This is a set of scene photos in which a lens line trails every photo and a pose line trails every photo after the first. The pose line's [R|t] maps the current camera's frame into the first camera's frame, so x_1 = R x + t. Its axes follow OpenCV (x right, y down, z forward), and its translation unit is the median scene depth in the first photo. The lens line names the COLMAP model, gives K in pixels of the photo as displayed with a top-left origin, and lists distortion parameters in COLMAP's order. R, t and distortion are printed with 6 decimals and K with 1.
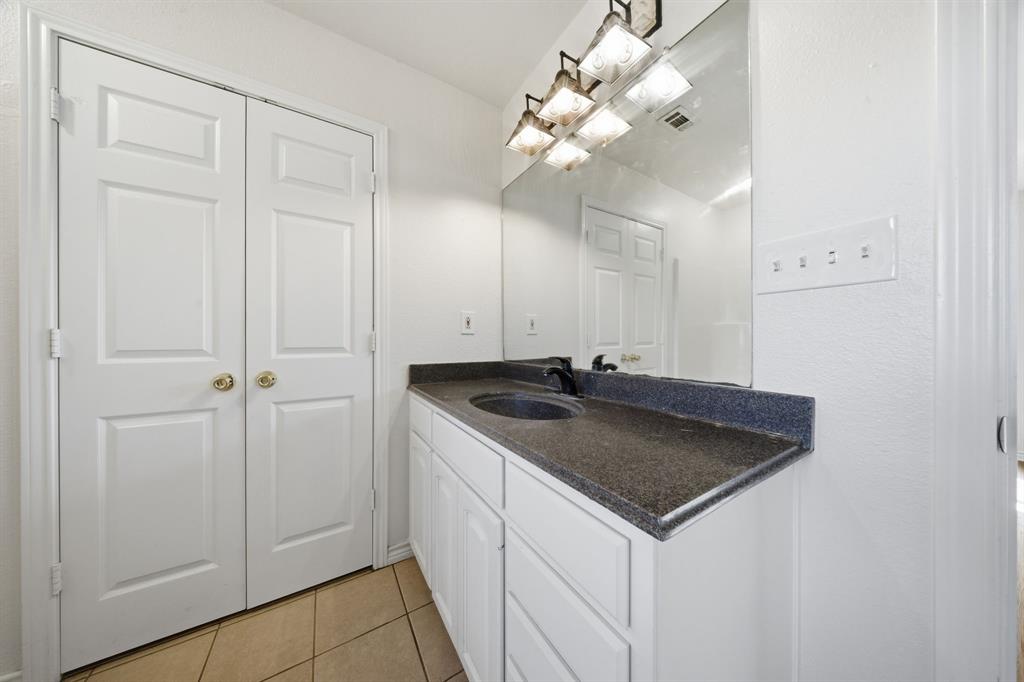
lens RADIAL K [[304.5, 0, 514.2], [0, 304.5, 339.7], [0, 0, 1]] dist [0.000044, -0.001005]
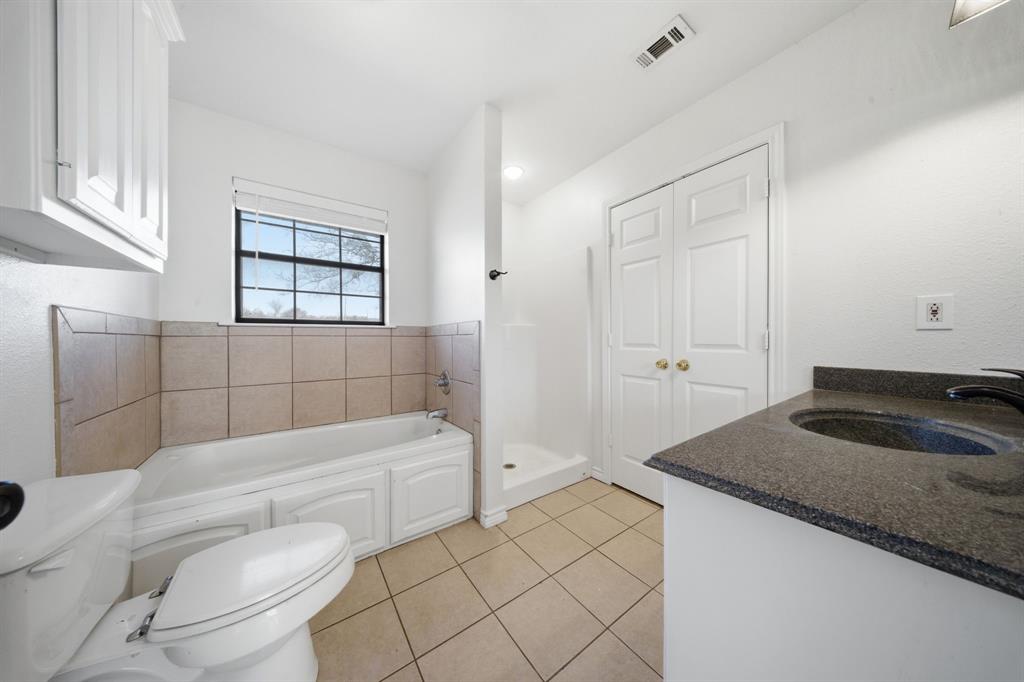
lens RADIAL K [[304.5, 0, 514.9], [0, 304.5, 340.2], [0, 0, 1]] dist [0.000044, -0.001005]
pose [[0.065524, 0.002466, -0.997848, 0.603049], [-0.002409, 0.999994, 0.002313, 0.007449], [0.997848, 0.002253, 0.065529, 0.083021]]
